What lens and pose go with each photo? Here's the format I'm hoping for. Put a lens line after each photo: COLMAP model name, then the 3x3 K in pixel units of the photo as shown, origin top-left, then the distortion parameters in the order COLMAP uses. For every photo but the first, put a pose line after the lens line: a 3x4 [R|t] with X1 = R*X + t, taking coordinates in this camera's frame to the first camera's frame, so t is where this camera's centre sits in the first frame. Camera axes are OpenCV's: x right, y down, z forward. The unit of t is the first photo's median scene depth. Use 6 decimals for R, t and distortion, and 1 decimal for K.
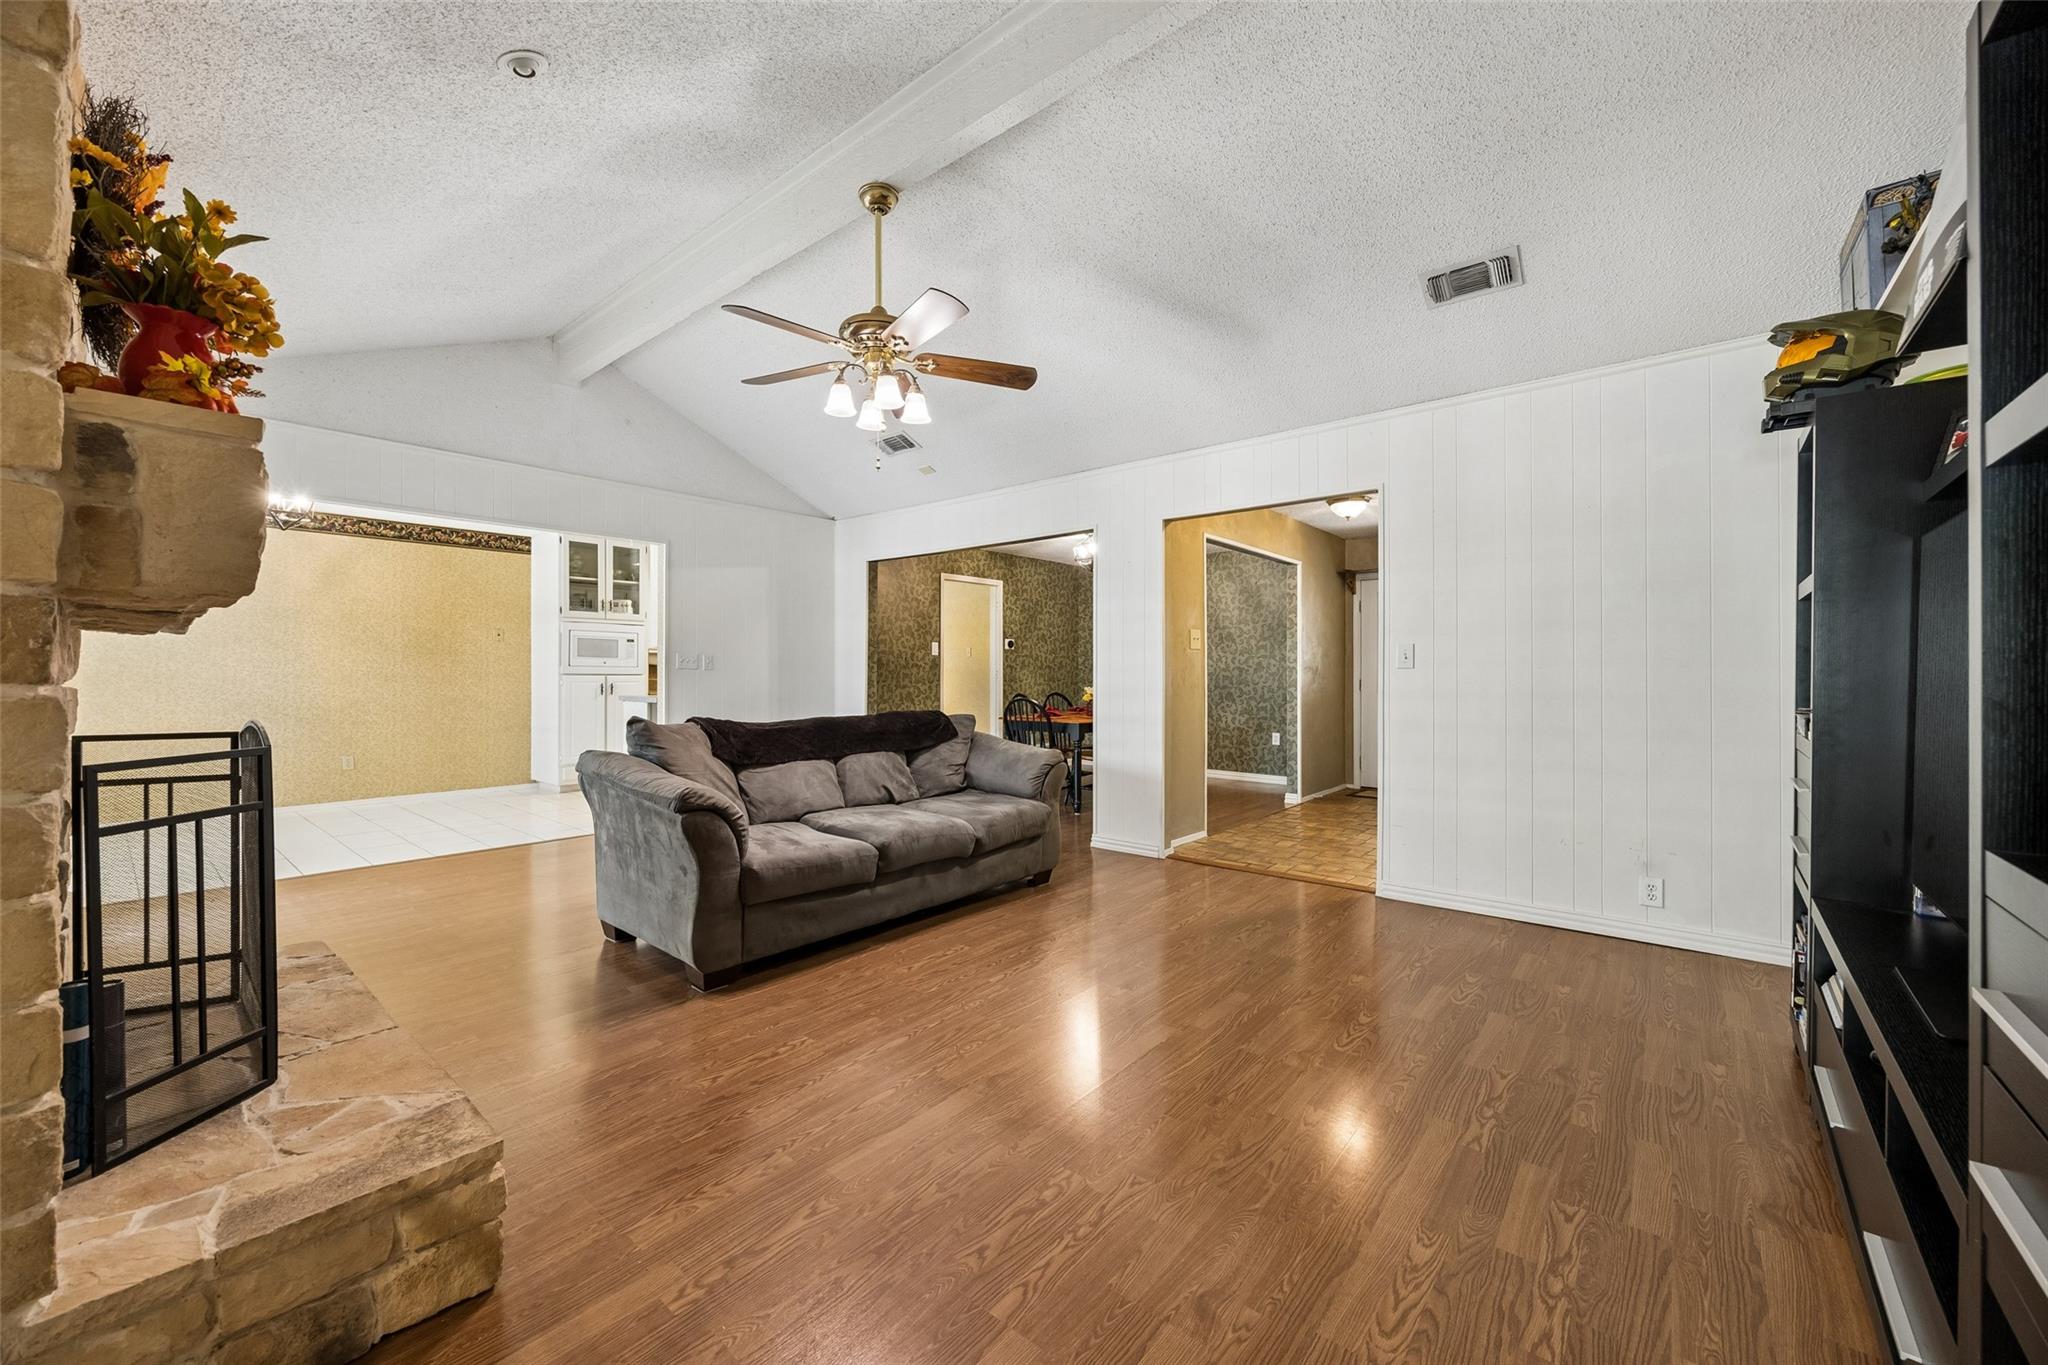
lens RADIAL K [[798.6, 0, 1026.1], [0, 798.6, 667.7], [0, 0, 1]] dist [0.001687, -0.000721]
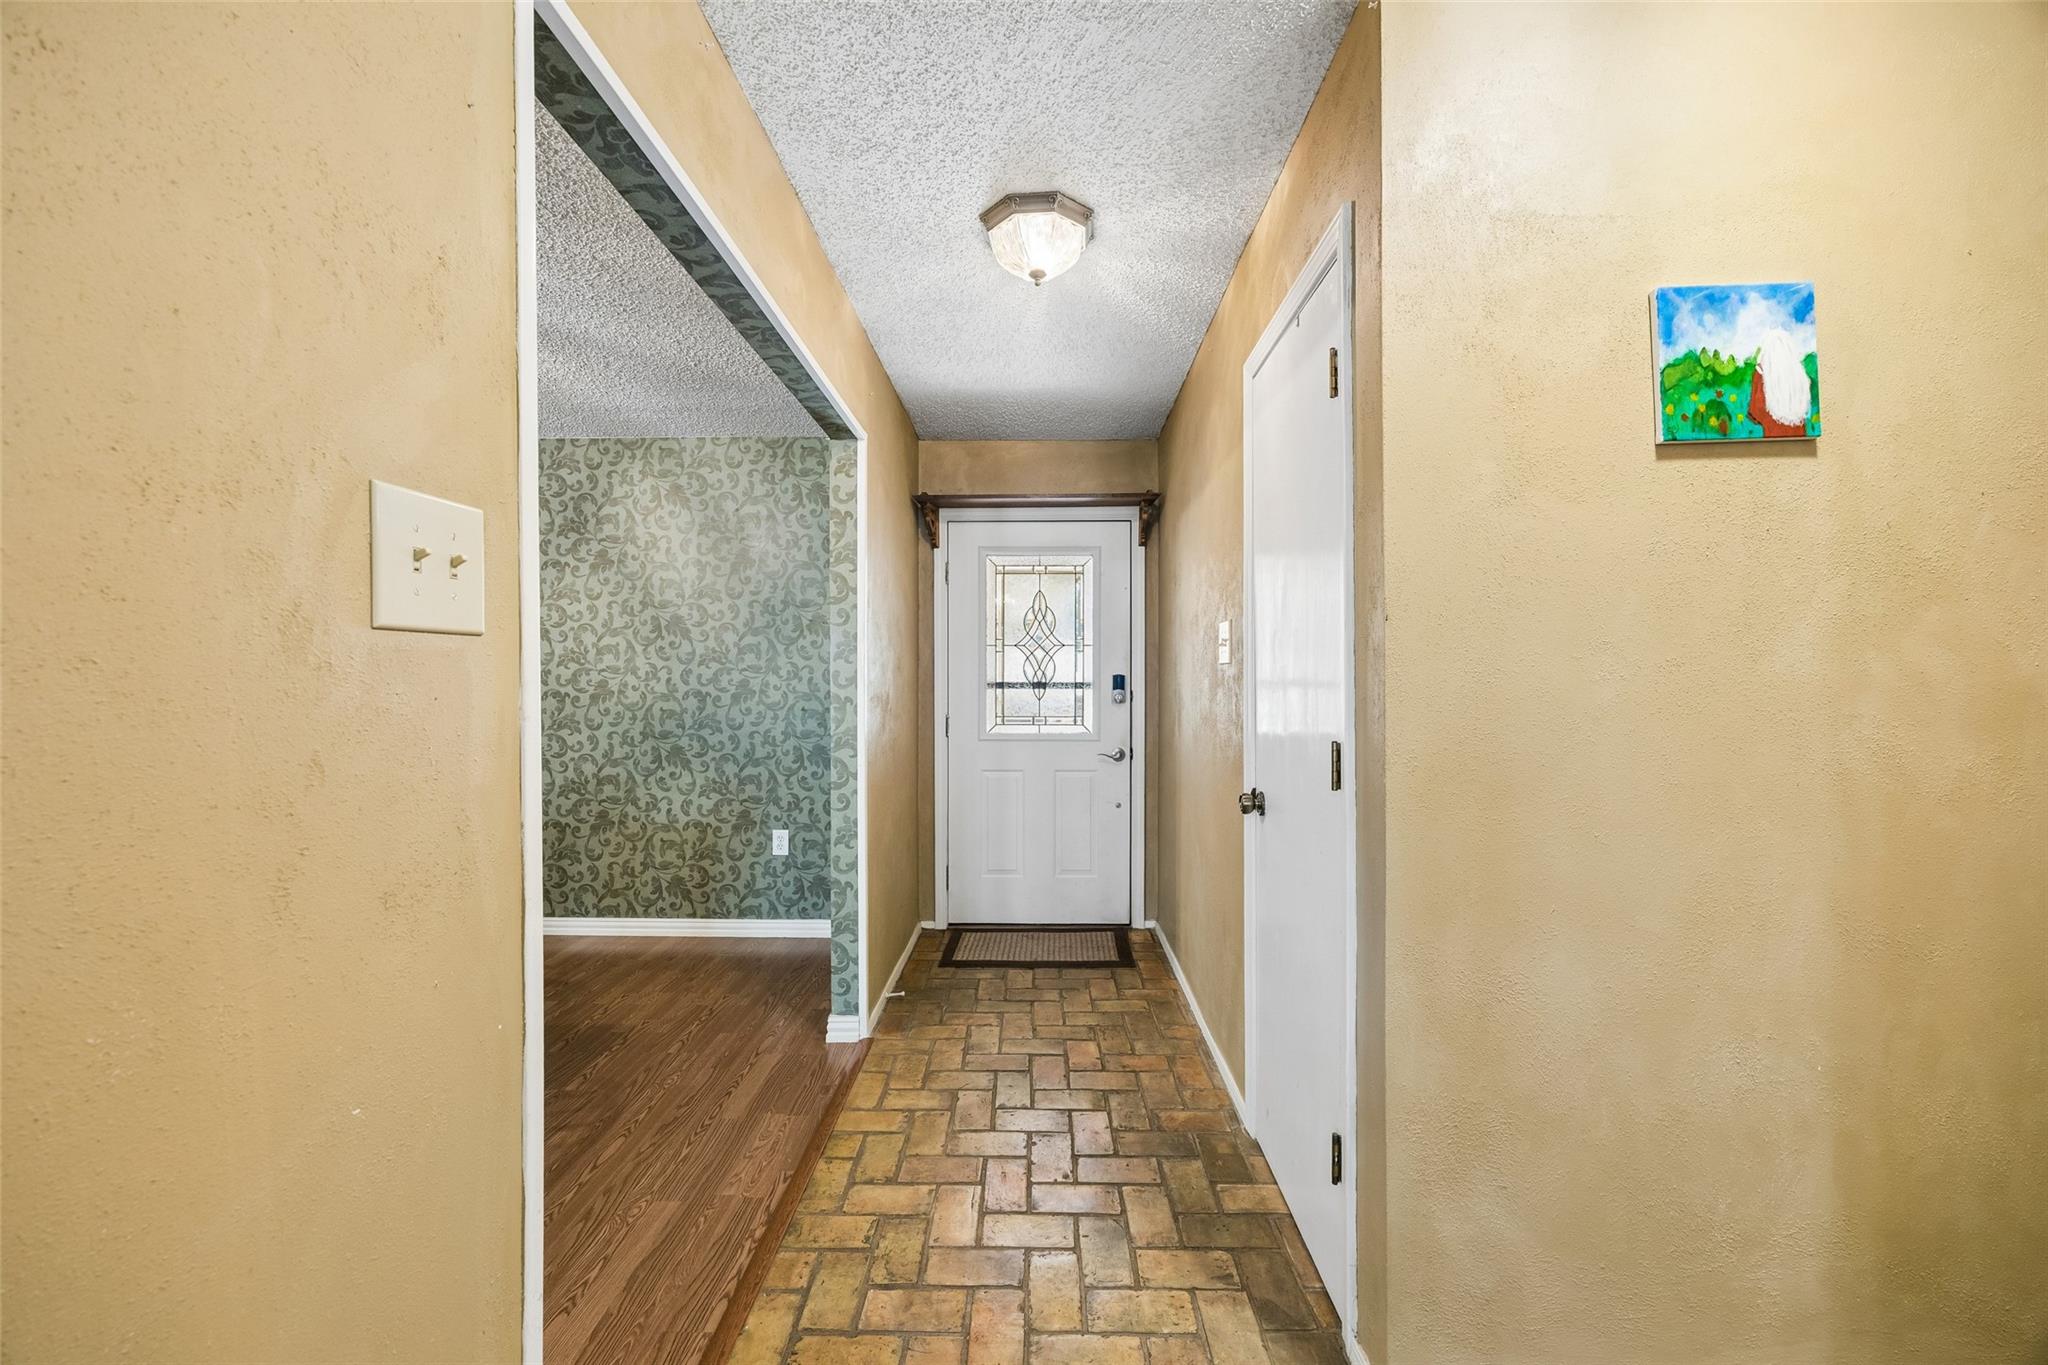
lens RADIAL K [[798.6, 0, 1016.9], [0, 798.6, 689.4], [0, 0, 1]] dist [0.001687, -0.000721]
pose [[0.791248, -0.003606, 0.611485, 0.132413], [-0.006523, 0.999876, 0.014337, -0.009378], [-0.611461, -0.015333, 0.791126, 0.531577]]
